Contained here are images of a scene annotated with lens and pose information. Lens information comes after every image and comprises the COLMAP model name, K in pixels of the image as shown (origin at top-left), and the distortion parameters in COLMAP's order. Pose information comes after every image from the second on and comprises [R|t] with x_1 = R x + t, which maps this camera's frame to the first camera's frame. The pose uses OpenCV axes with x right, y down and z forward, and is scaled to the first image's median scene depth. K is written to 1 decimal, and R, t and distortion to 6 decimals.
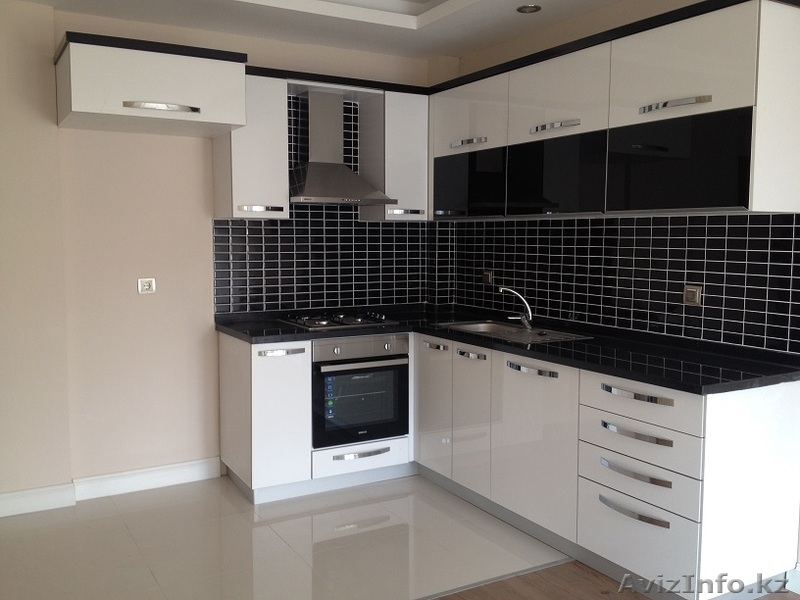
lens RADIAL K [[786.5, 0, 400.0], [0, 786.5, 300.0], [0, 0, 1]] dist [0.025893, -0.006576]
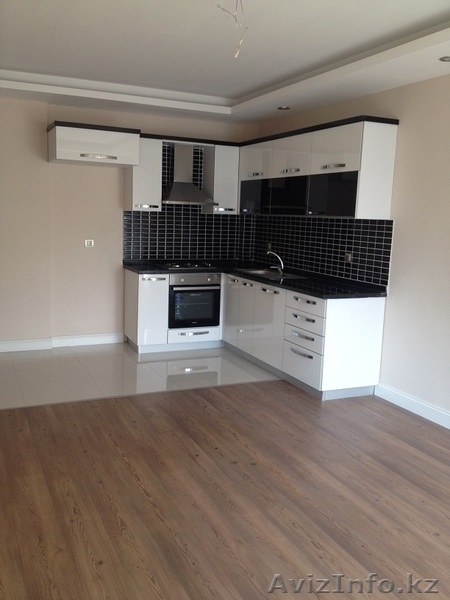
lens RADIAL K [[589.9, 0, 225.0], [0, 589.9, 300.0], [0, 0, 1]] dist [0.025893, -0.006576]
pose [[0.995383, 0.044336, -0.085130, 0.150308], [-0.039073, 0.997279, 0.062519, 0.016831], [0.087670, -0.058904, 0.994406, -0.453329]]
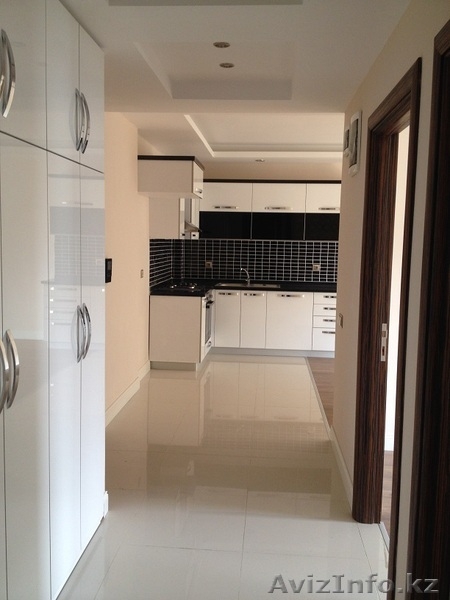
lens RADIAL K [[589.9, 0, 225.0], [0, 589.9, 300.0], [0, 0, 1]] dist [0.025893, -0.006576]
pose [[0.559227, -0.077698, 0.825366, -1.416031], [0.050192, 0.996945, 0.059843, -0.028898], [-0.827494, 0.007960, 0.561418, -0.007389]]
